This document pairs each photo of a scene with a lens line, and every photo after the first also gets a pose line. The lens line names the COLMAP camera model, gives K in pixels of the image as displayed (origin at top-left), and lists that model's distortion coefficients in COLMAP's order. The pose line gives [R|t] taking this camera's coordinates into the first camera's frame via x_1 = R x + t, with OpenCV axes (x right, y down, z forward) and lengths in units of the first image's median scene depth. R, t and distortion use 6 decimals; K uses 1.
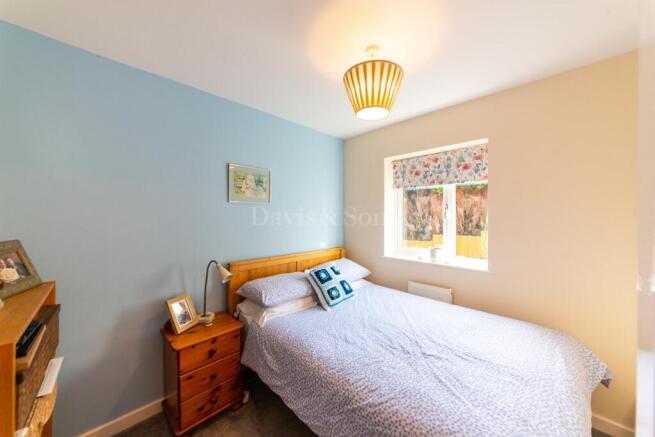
lens RADIAL K [[231.9, 0, 323.3], [0, 231.9, 215.1], [0, 0, 1]] dist [-0.000402, 0.001038]
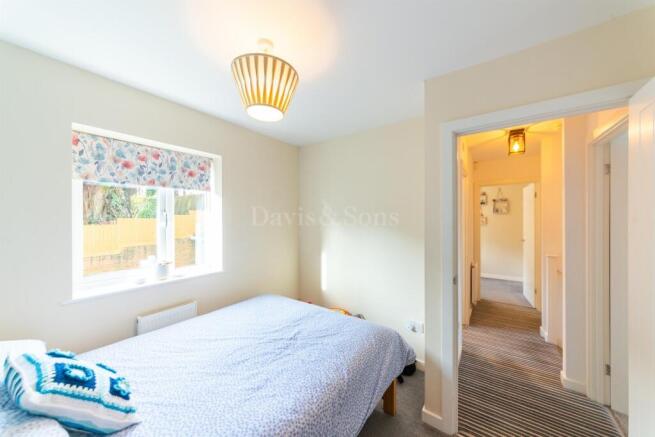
lens RADIAL K [[231.9, 0, 333.3], [0, 231.9, 220.0], [0, 0, 1]] dist [-0.000402, 0.001038]
pose [[-0.180000, -0.002198, 0.983664, -0.452015], [0.005774, 0.999978, 0.003291, -0.012380], [-0.983650, 0.006272, -0.179983, 0.571586]]
